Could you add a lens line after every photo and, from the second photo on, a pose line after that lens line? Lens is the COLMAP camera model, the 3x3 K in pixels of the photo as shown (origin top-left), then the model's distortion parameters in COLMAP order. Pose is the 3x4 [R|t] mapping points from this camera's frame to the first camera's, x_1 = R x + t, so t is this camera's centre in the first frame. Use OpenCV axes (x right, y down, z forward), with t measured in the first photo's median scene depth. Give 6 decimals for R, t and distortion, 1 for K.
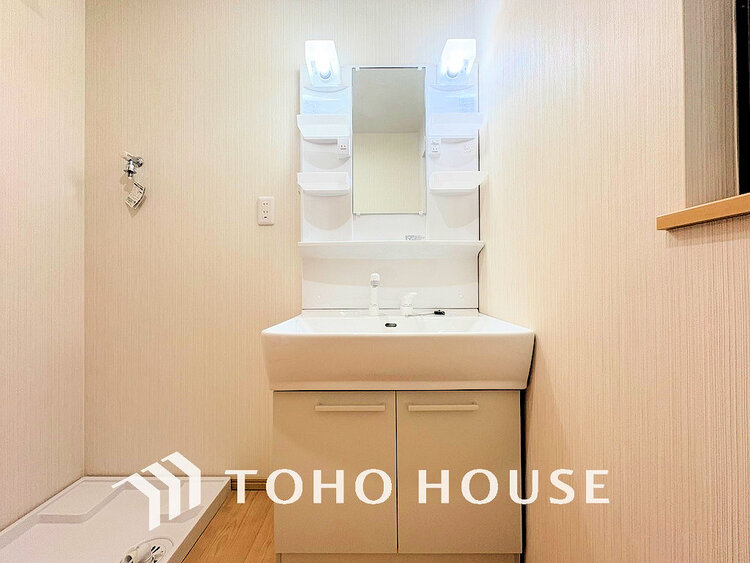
lens RADIAL K [[299.4, 0, 375.7], [0, 299.4, 281.2], [0, 0, 1]] dist [-0.000812, 0.001060]
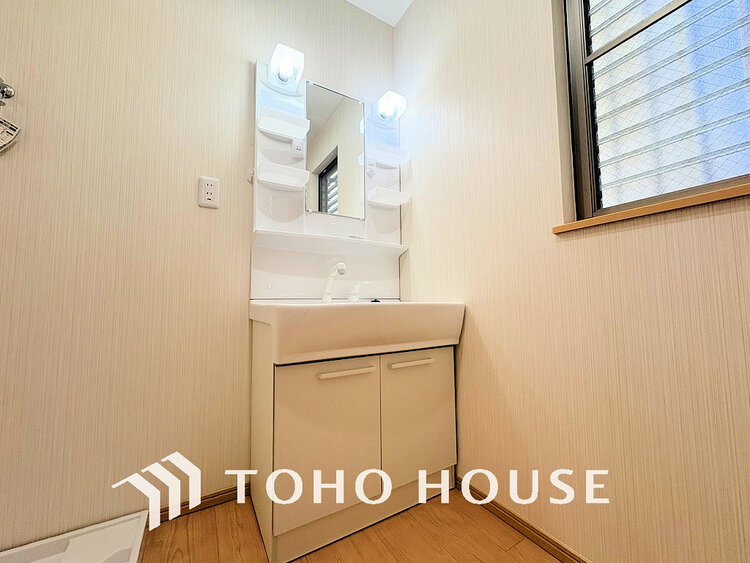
lens RADIAL K [[299.4, 0, 373.6], [0, 299.4, 280.5], [0, 0, 1]] dist [-0.000812, 0.001060]
pose [[0.855523, 0.036001, 0.516511, -0.416629], [0.001568, 0.997395, -0.072115, 0.106887], [-0.517762, 0.062506, 0.853238, -0.030839]]
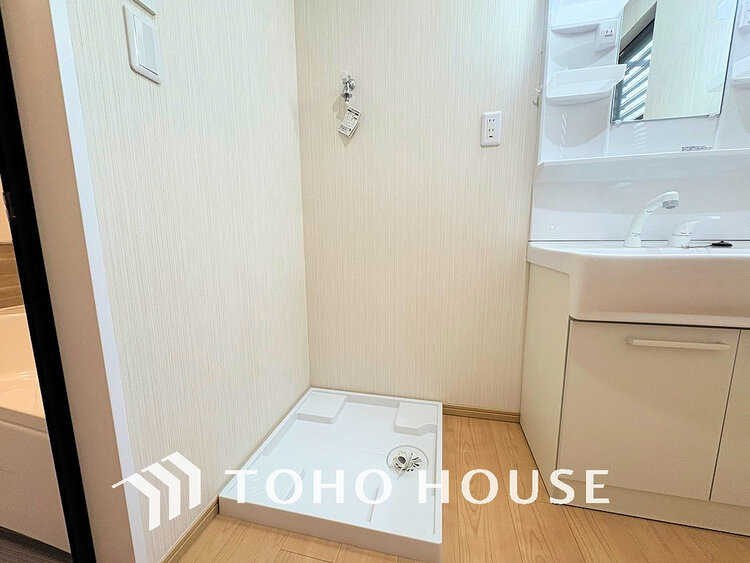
lens RADIAL K [[299.4, 0, 374.1], [0, 299.4, 280.7], [0, 0, 1]] dist [-0.000812, 0.001060]
pose [[0.976739, 0.030923, -0.212189, -0.523192], [0.002409, 0.987903, 0.155057, 0.072985], [0.214417, -0.151961, 0.964849, 0.005609]]
